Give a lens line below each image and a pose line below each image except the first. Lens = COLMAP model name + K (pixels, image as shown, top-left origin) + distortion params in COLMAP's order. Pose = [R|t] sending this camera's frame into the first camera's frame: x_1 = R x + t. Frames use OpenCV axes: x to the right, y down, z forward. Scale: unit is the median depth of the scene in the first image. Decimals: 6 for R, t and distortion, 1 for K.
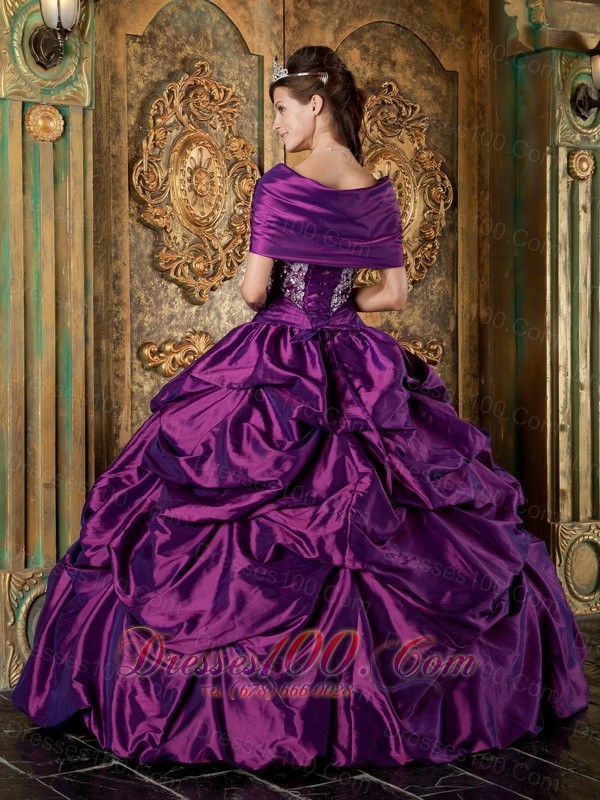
lens RADIAL K [[1495.4, 0, 296.5], [0, 1495.4, 383.3], [0, 0, 1]] dist [0.051796, 0.205325]
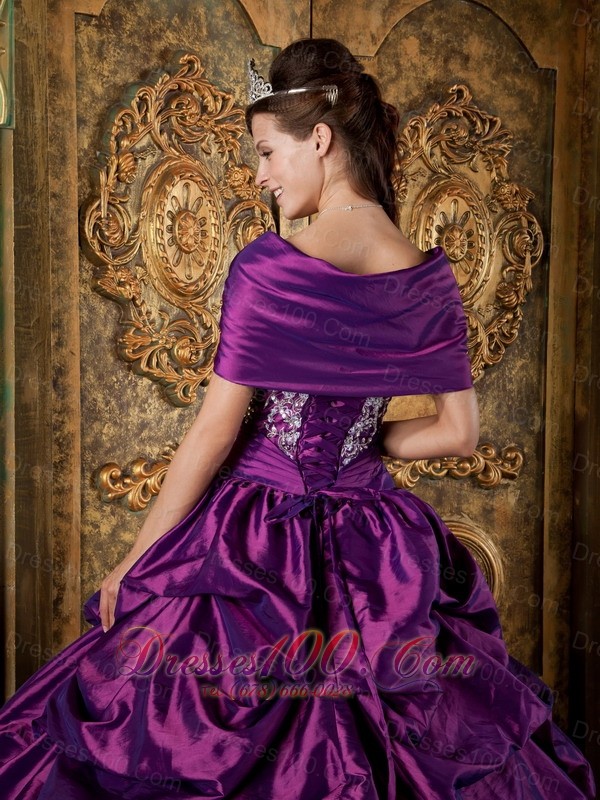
lens RADIAL K [[1333.3, 0, 282.4], [0, 1333.3, 426.4], [0, 0, 1]] dist [0.107265, 0.142263]
pose [[0.998874, 0.016668, -0.044418, 0.009817], [-0.014018, 0.998140, 0.059326, -0.081515], [0.045325, -0.058636, 0.997250, 0.374516]]
